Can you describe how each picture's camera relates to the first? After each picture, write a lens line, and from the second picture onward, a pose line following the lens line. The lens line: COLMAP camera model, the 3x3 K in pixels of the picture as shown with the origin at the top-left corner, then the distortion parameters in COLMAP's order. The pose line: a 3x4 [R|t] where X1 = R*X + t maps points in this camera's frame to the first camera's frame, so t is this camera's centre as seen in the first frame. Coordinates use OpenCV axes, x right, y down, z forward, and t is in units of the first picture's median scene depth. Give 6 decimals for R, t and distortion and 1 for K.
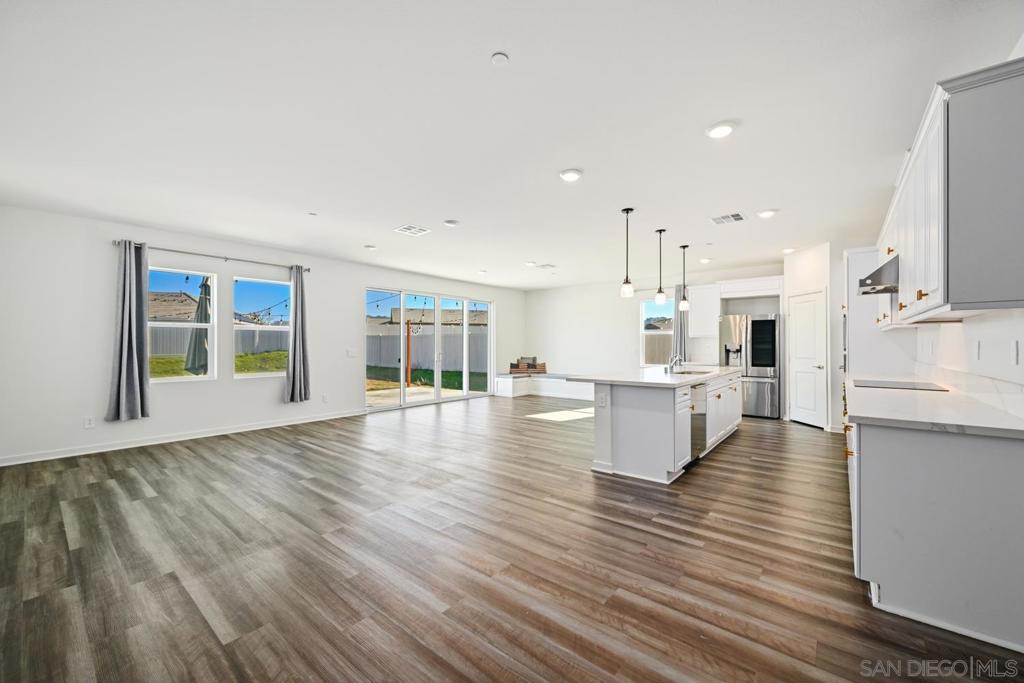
lens RADIAL K [[399.2, 0, 514.3], [0, 399.2, 342.5], [0, 0, 1]] dist [-0.000680, -0.000802]
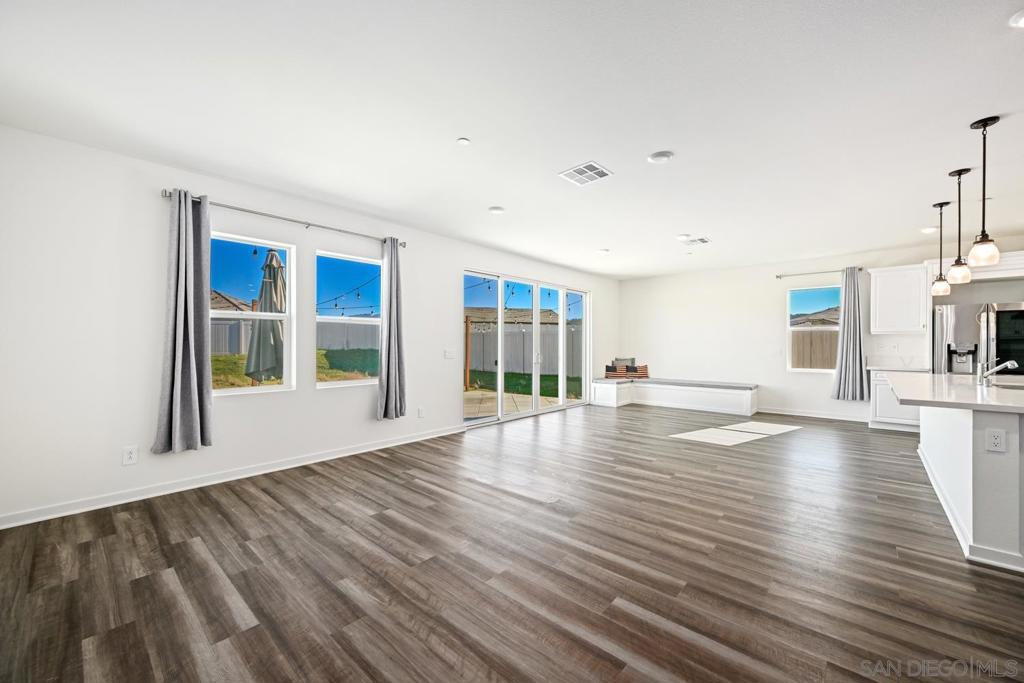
lens RADIAL K [[399.2, 0, 514.0], [0, 399.2, 342.2], [0, 0, 1]] dist [-0.000680, -0.000802]
pose [[0.999134, 0.002143, -0.041544, -0.285084], [-0.002101, 0.999997, 0.001054, 0.003388], [0.041546, -0.000966, 0.999136, 0.258451]]
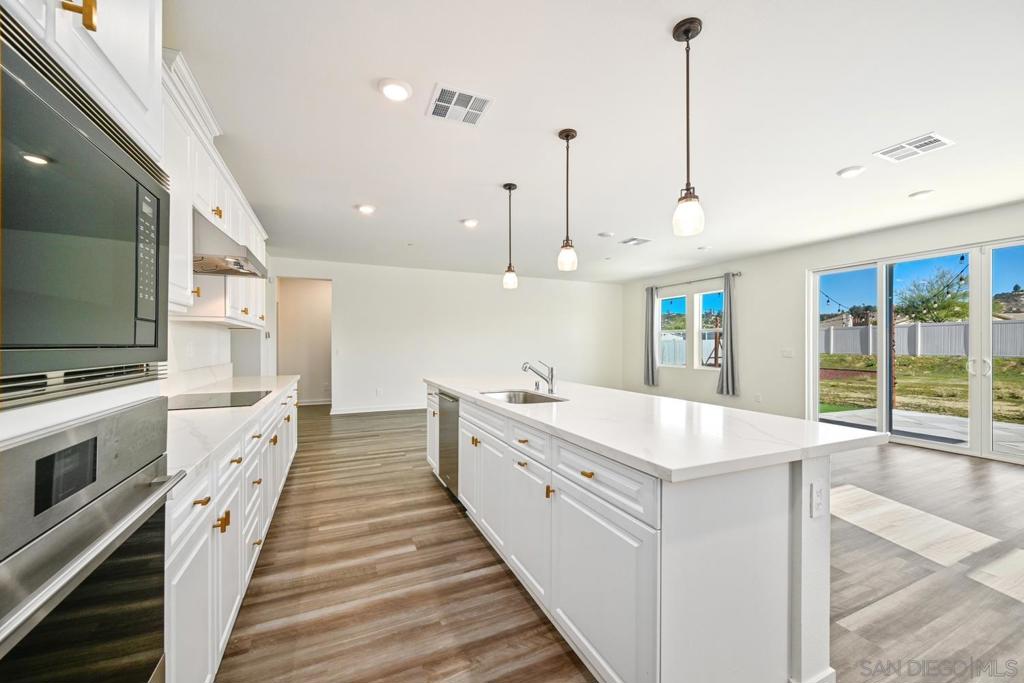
lens RADIAL K [[399.2, 0, 517.1], [0, 399.2, 344.2], [0, 0, 1]] dist [-0.000680, -0.000802]
pose [[-0.436594, -0.000452, -0.899659, 0.735049], [0.004299, 0.999987, -0.002588, 0.006384], [0.899649, -0.004998, -0.436586, 0.975980]]
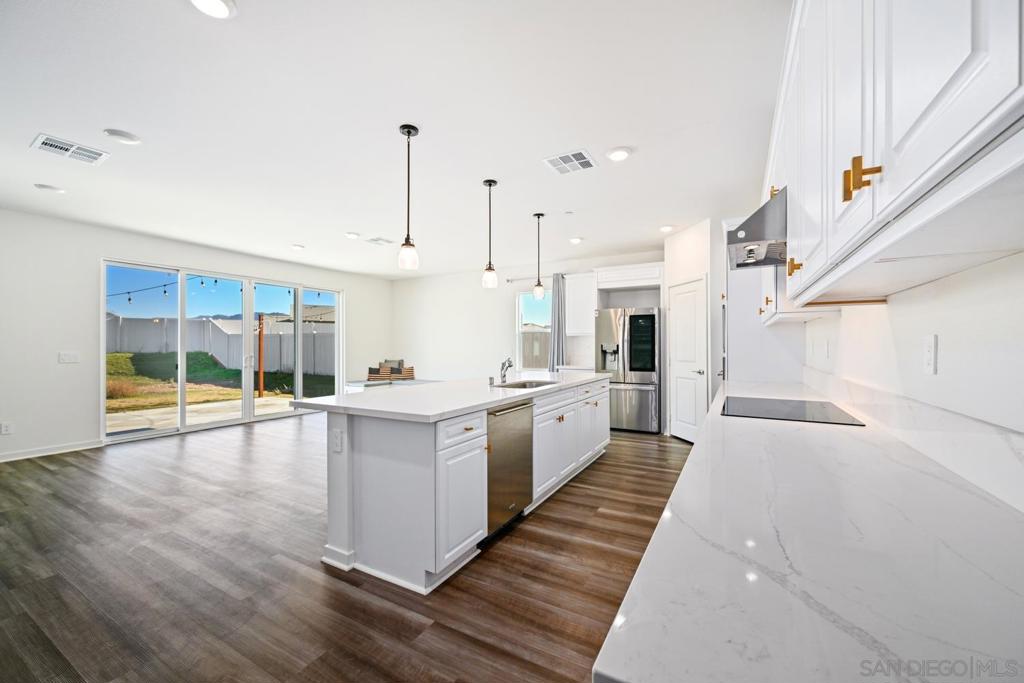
lens RADIAL K [[399.2, 0, 513.7], [0, 399.2, 342.6], [0, 0, 1]] dist [-0.000680, -0.000802]
pose [[0.984955, 0.000963, 0.172806, 0.238251], [-0.000750, 0.999999, -0.001298, 0.002371], [-0.172807, 0.001149, 0.984955, 0.250622]]
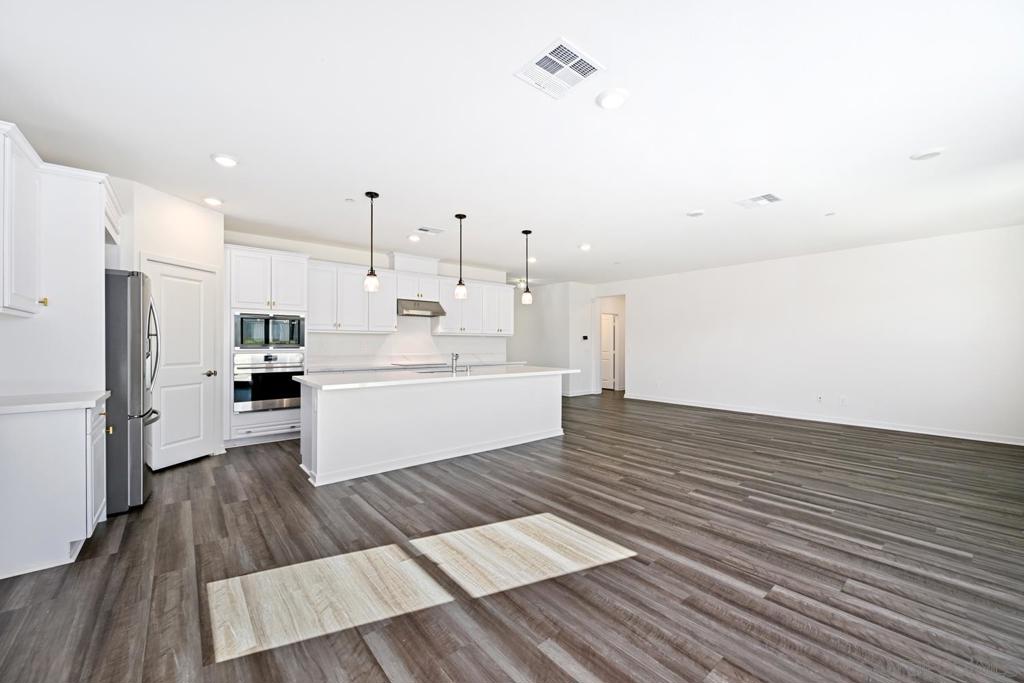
lens RADIAL K [[399.2, 0, 510.4], [0, 399.2, 341.2], [0, 0, 1]] dist [-0.000680, -0.000802]
pose [[-0.980491, -0.001394, 0.196559, 0.065350], [-0.004229, 0.999893, -0.014002, 0.012227], [-0.196519, -0.014560, -0.980392, 1.544410]]
